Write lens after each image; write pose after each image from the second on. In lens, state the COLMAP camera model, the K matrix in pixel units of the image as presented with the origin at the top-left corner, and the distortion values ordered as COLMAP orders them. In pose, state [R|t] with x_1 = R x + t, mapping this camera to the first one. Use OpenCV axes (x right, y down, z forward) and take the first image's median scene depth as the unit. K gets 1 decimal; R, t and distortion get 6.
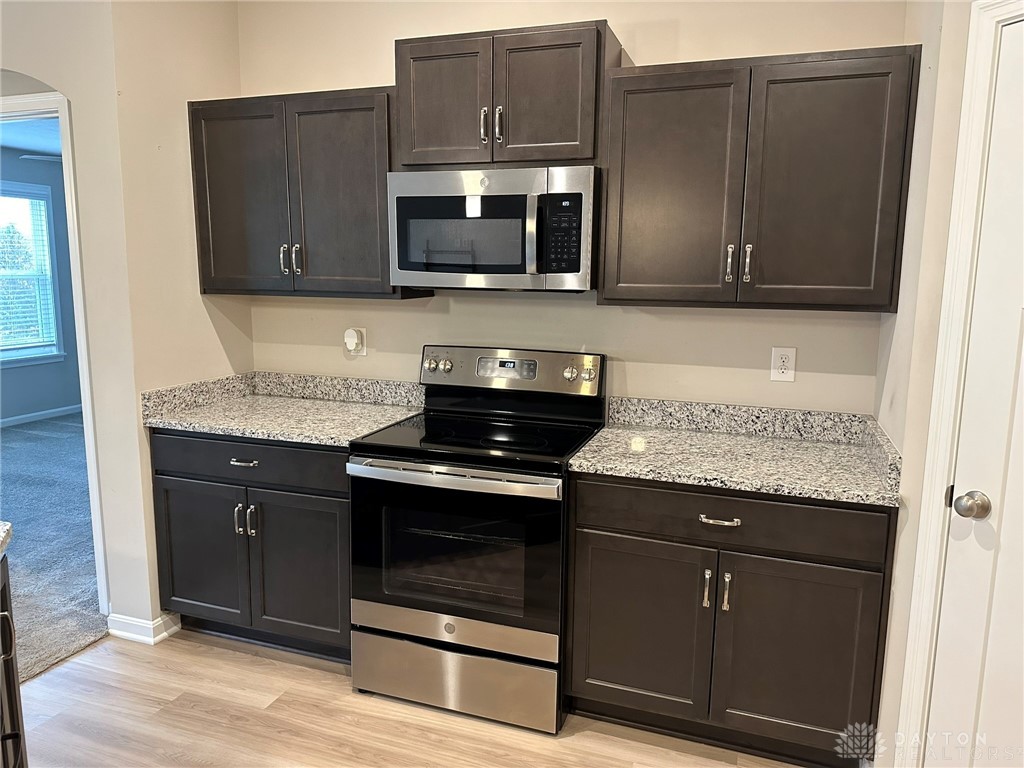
lens RADIAL K [[712.5, 0, 513.4], [0, 712.5, 384.4], [0, 0, 1]] dist [0.018601, -0.028480]
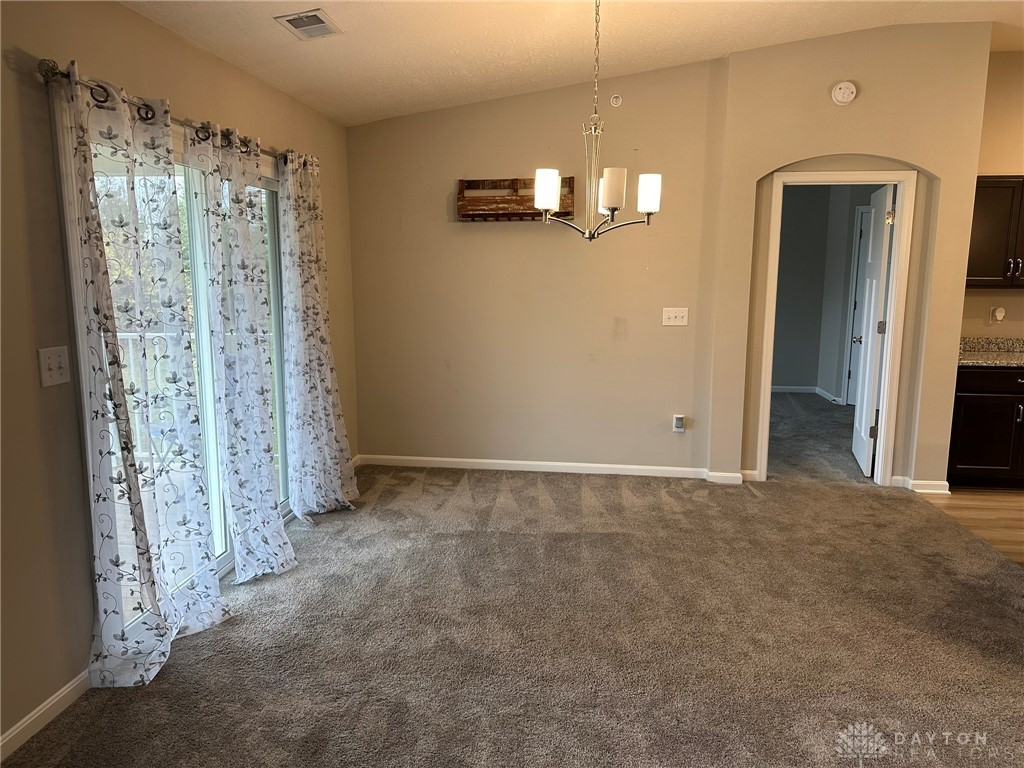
lens RADIAL K [[712.5, 0, 506.1], [0, 712.5, 378.3], [0, 0, 1]] dist [0.018601, -0.028480]
pose [[0.975632, -0.044797, 0.214791, -2.033891], [0.045535, 0.998962, 0.001515, 0.038877], [-0.214636, 0.008302, 0.976659, -0.467045]]
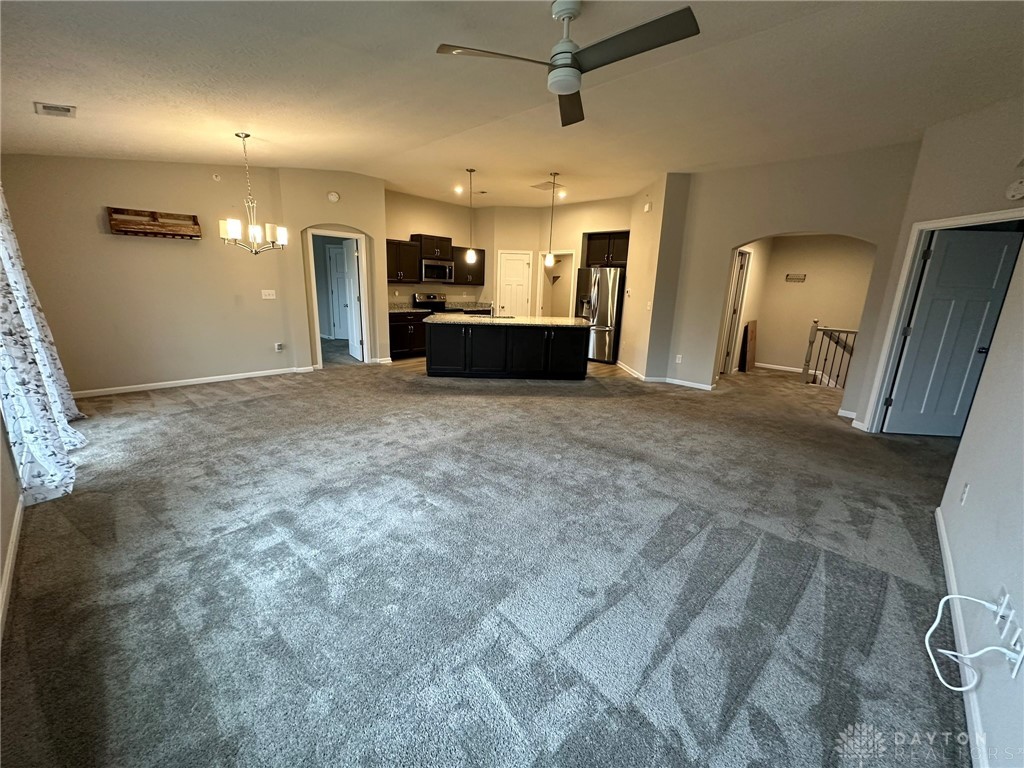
lens RADIAL K [[410.5, 0, 510.1], [0, 410.5, 384.2], [0, 0, 1]] dist [0.002641, -0.000021]
pose [[0.406385, -0.217431, 0.887454, -2.728064], [0.119411, 0.975582, 0.184341, 0.117037], [-0.905866, 0.031058, 0.422425, -0.820505]]
